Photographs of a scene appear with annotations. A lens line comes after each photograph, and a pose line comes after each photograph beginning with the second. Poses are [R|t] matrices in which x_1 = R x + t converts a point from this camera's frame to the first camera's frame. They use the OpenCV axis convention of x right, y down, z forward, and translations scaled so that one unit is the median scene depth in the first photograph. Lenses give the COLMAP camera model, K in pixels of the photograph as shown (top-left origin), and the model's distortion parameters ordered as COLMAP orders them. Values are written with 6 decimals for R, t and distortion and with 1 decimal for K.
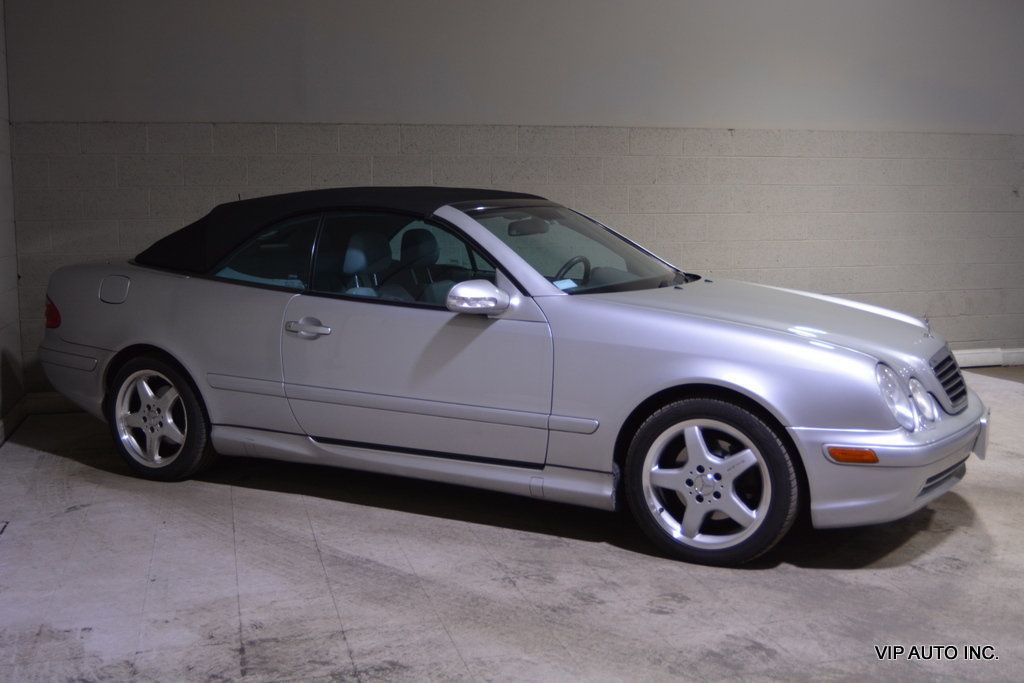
lens RADIAL K [[1089.9, 0, 512.0], [0, 1089.9, 341.5], [0, 0, 1]] dist [-0.082158, 0.027689]
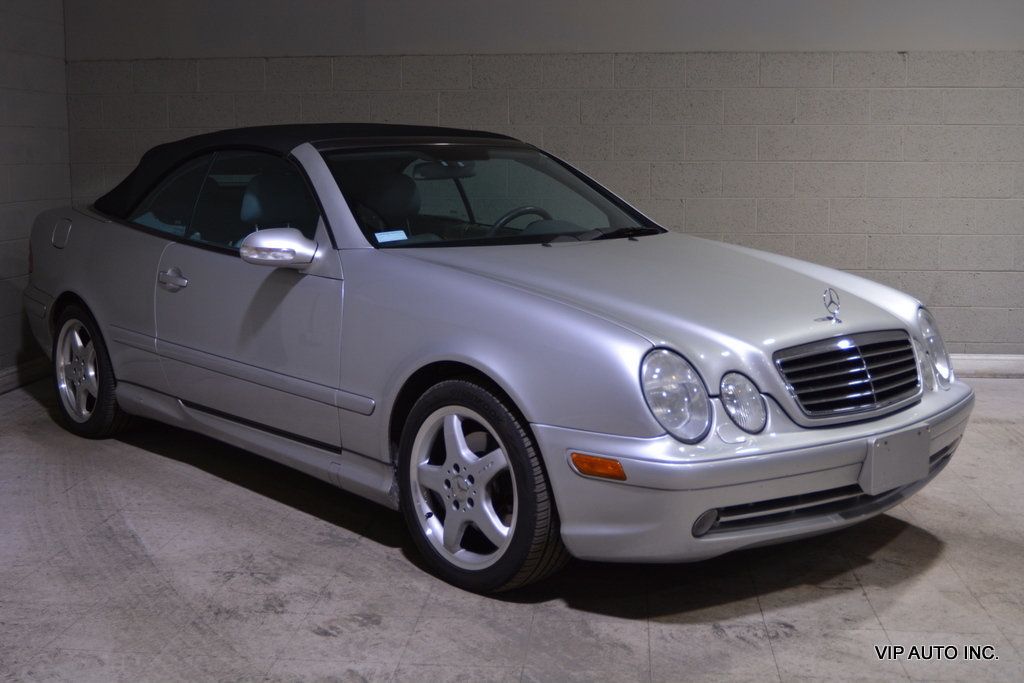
lens RADIAL K [[1254.0, 0, 512.0], [0, 1254.0, 341.5], [0, 0, 1]] dist [-0.065816, 0.009922]
pose [[0.936292, 0.054122, -0.347028, 0.479906], [-0.047058, 0.998478, 0.028758, -0.004221], [0.348056, -0.010595, 0.937414, 0.131843]]
